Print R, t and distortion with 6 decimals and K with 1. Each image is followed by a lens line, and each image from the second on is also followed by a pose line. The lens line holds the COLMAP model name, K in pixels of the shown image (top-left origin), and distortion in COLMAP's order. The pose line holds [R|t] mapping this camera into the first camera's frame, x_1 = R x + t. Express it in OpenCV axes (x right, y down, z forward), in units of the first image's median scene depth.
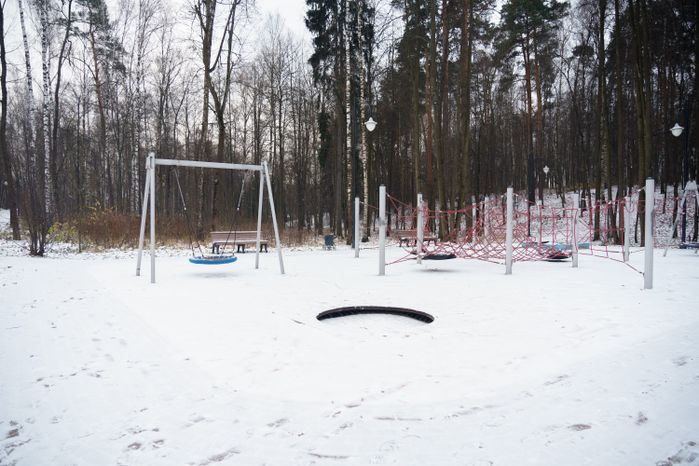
lens RADIAL K [[462.9, 0, 350.4], [0, 462.9, 253.0], [0, 0, 1]] dist [0.004175, 0.001343]
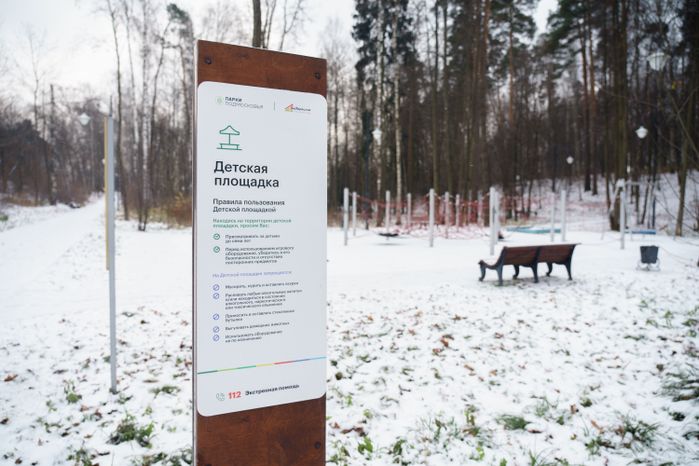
lens RADIAL K [[475.3, 0, 347.3], [0, 475.3, 235.0], [0, 0, 1]] dist [0.002427, -0.001743]
pose [[0.985805, 0.015898, -0.167138, 0.096991], [-0.016329, 0.999866, -0.001206, 0.003612], [0.167096, 0.003918, 0.985933, -0.165721]]
